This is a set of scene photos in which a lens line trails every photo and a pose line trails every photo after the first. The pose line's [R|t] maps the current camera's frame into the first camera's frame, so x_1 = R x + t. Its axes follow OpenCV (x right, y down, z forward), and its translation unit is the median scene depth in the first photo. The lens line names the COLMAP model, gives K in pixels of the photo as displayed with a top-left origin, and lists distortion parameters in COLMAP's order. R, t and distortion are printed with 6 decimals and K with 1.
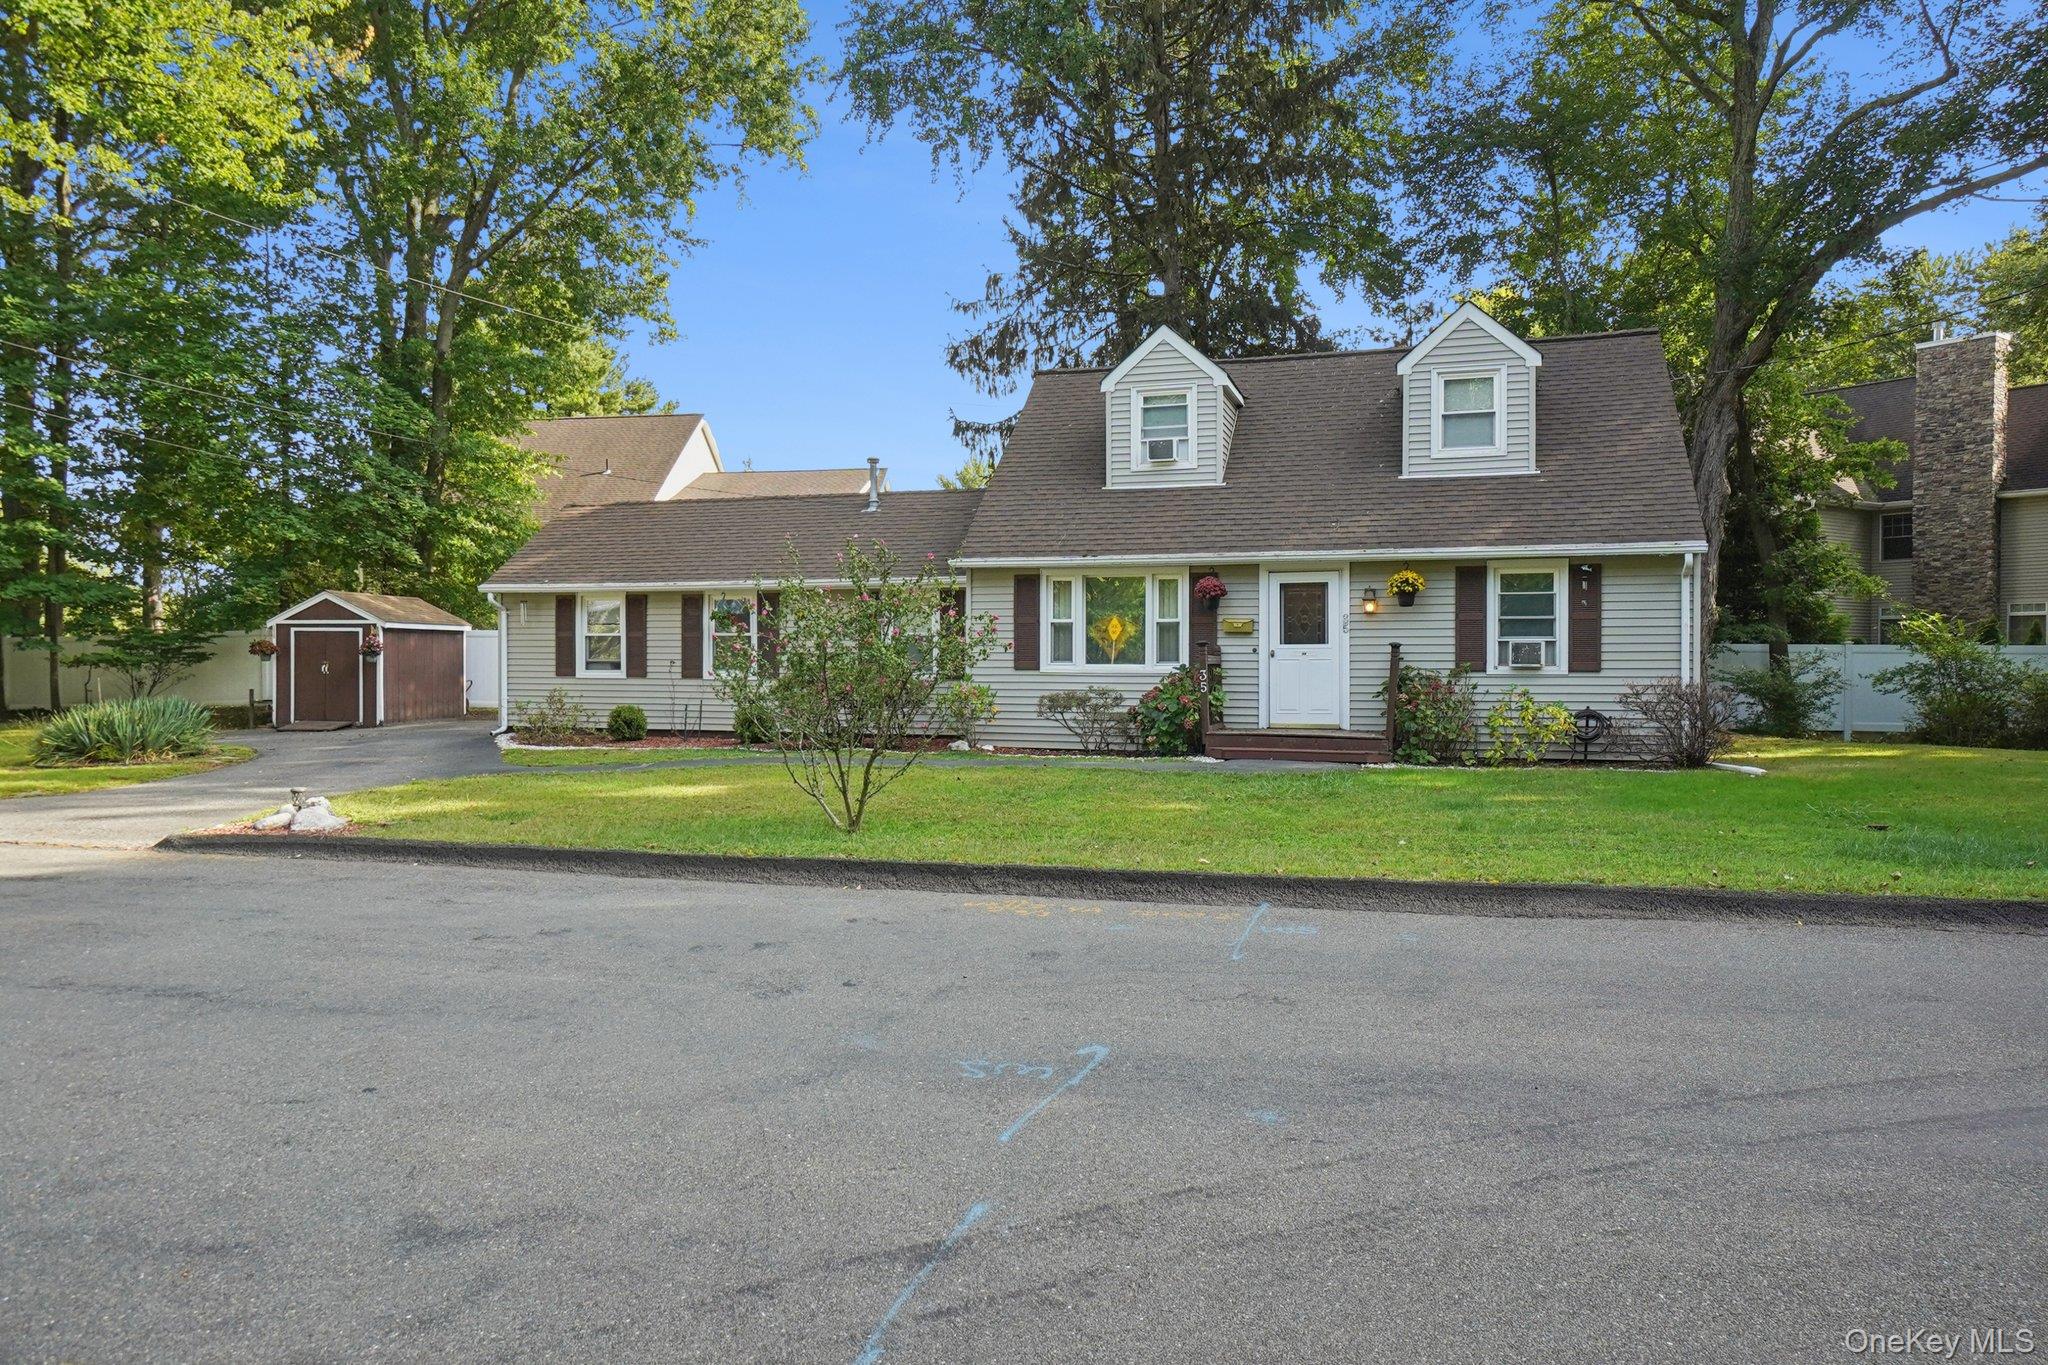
lens RADIAL K [[1398.6, 0, 1024.0], [0, 1398.6, 682.5], [0, 0, 1]] dist [0.017822, -0.005507]
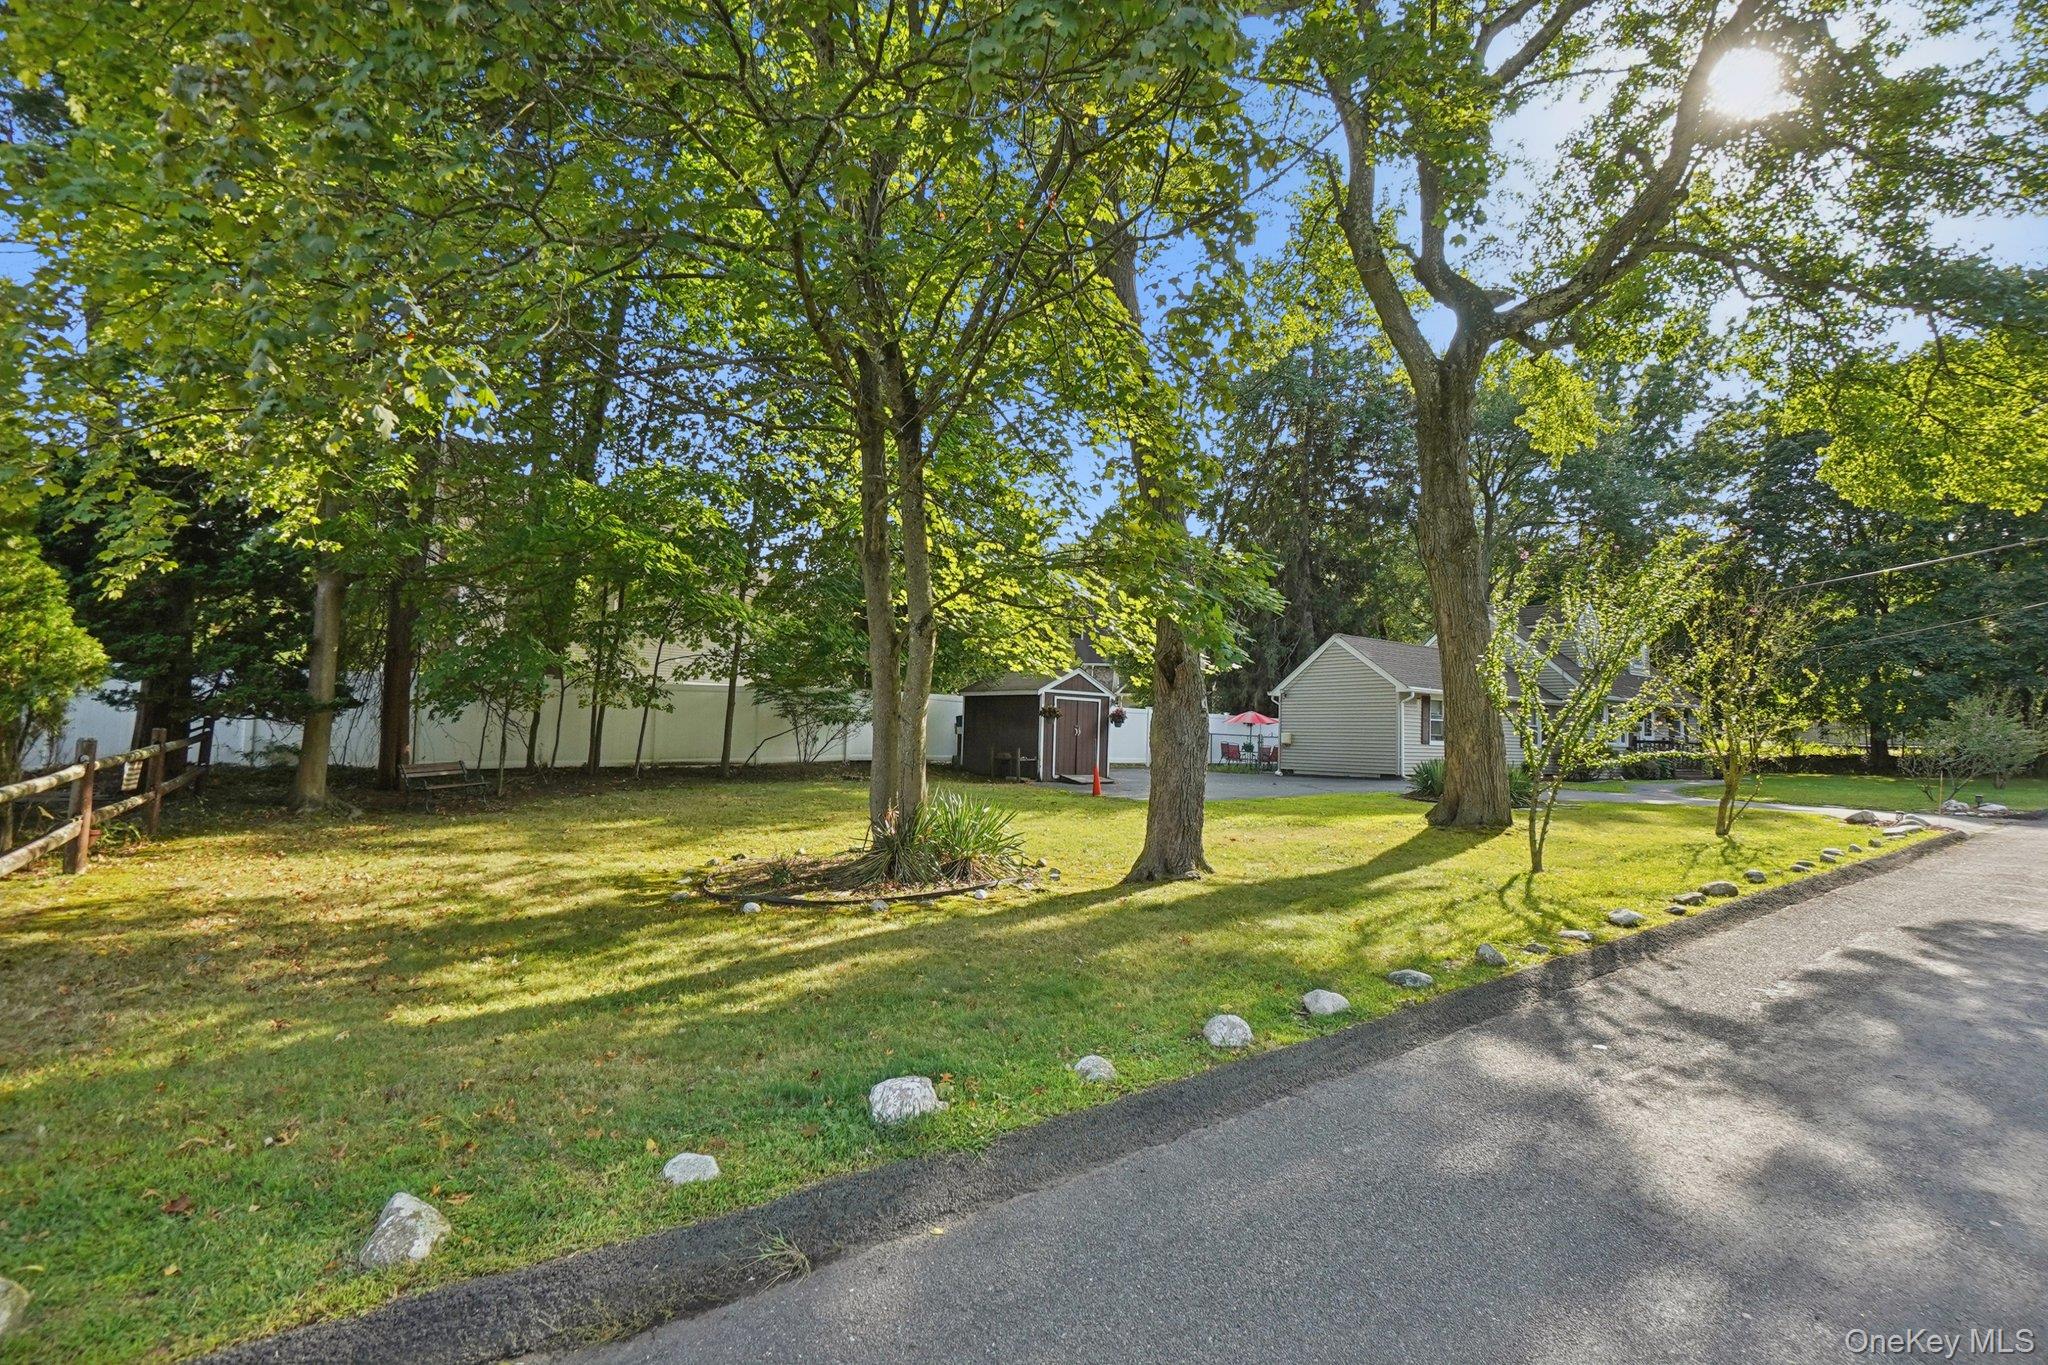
lens RADIAL K [[936.1, 0, 990.3], [0, 936.1, 653.3], [0, 0, 1]] dist [-0.059086, 0.018083]
pose [[0.622995, 0.086008, 0.777483, -1.787344], [-0.015628, 0.995107, -0.097560, 0.004118], [-0.782070, 0.048629, 0.621290, 0.848662]]
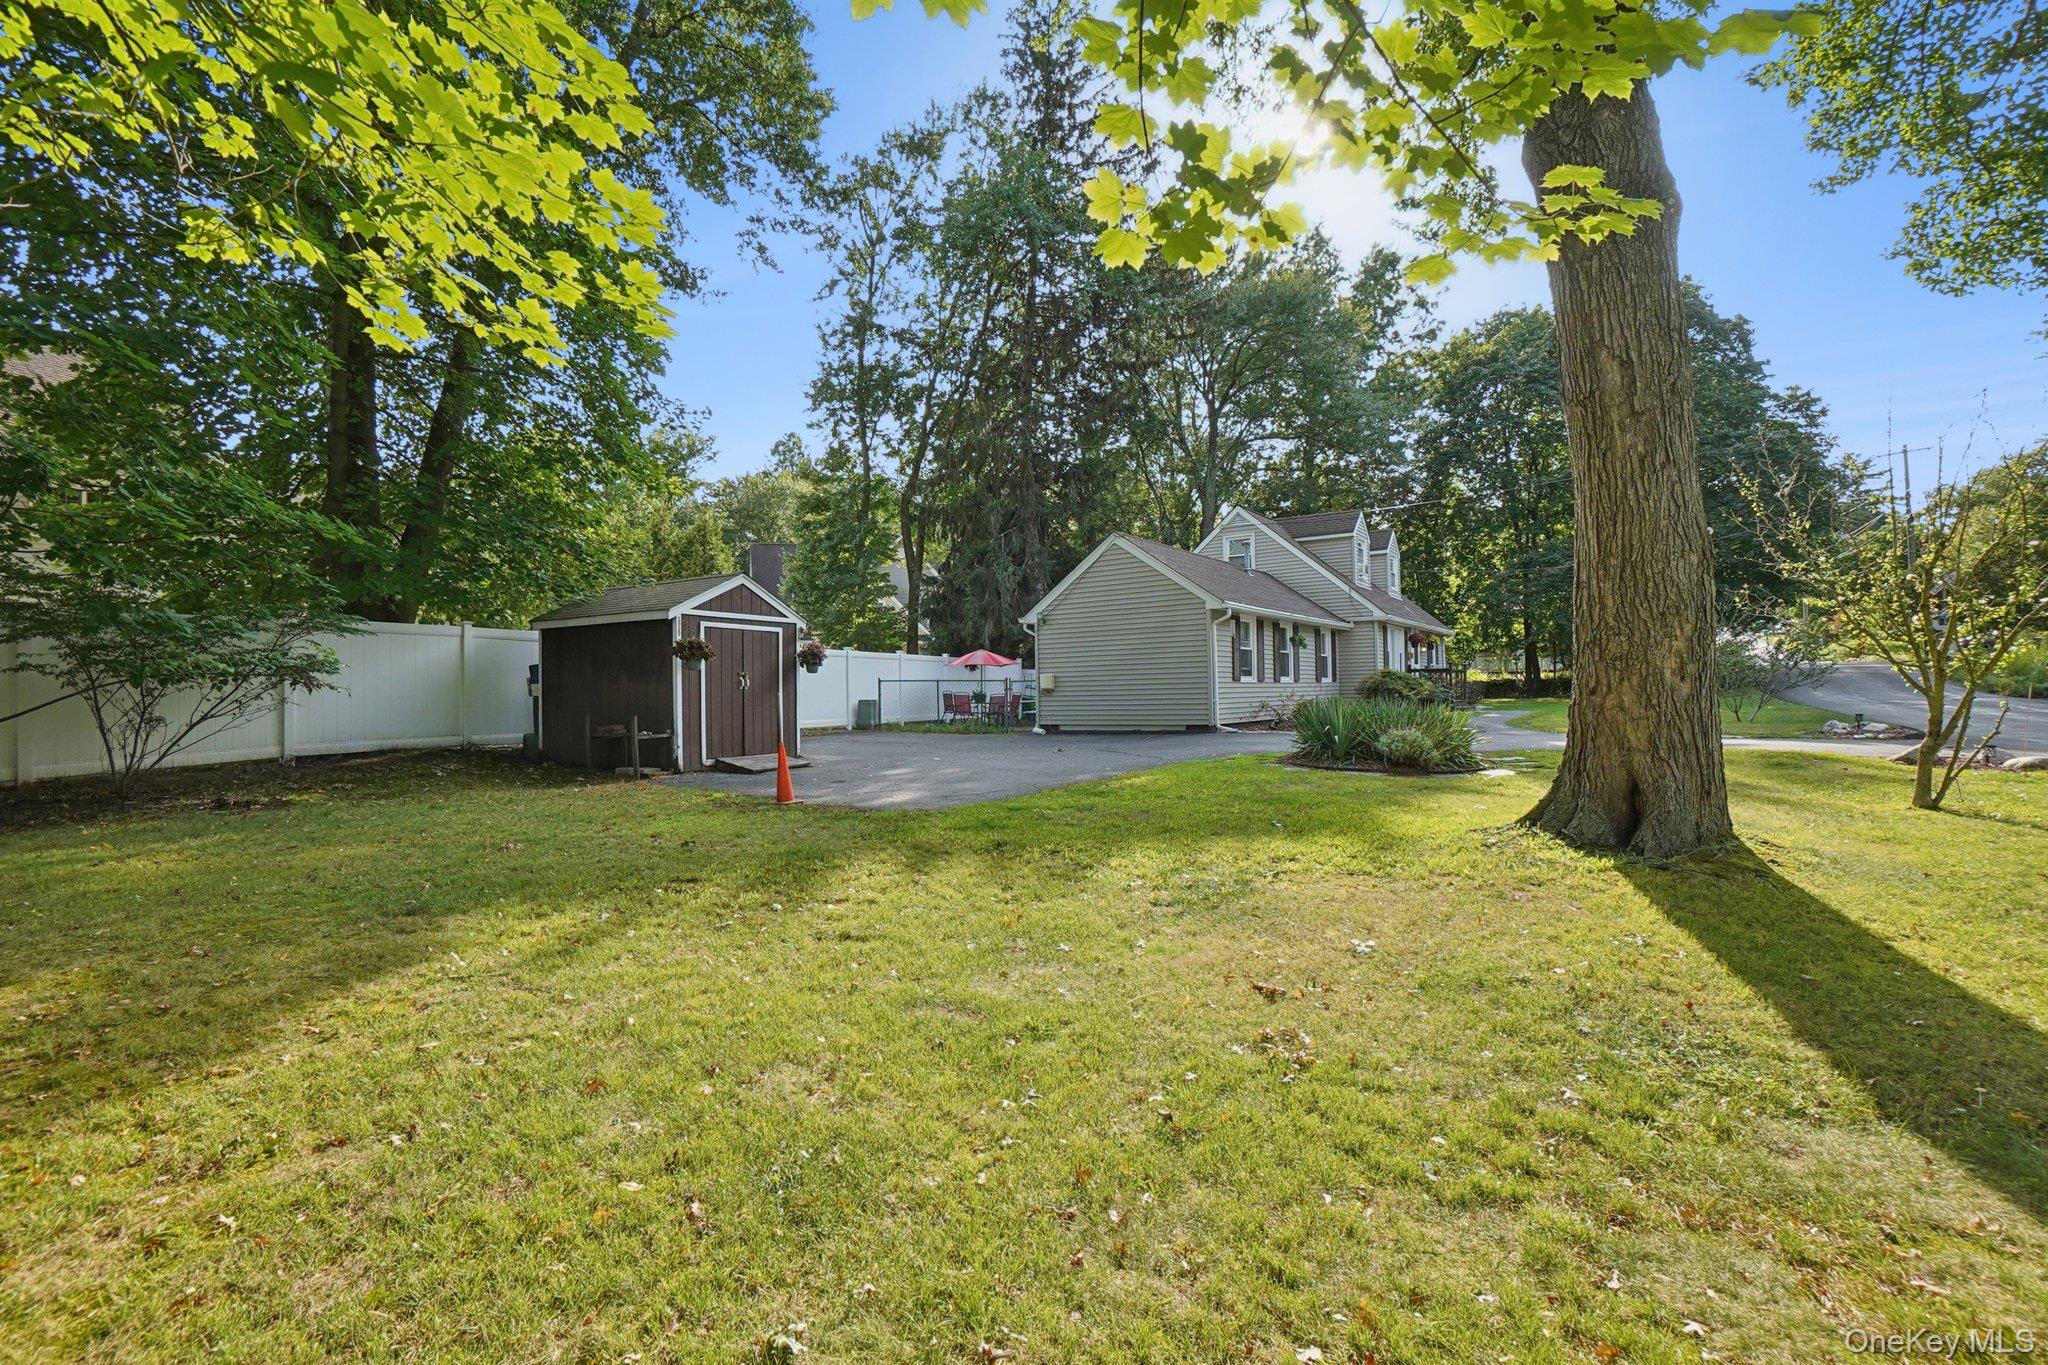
lens RADIAL K [[930.4, 0, 1003.0], [0, 930.4, 684.9], [0, 0, 1]] dist [-0.039548, 0.000186]
pose [[0.310423, 0.002415, 0.950595, -1.373590], [0.034154, 0.999323, -0.013692, 0.003446], [-0.949985, 0.036716, 0.310131, 1.113790]]
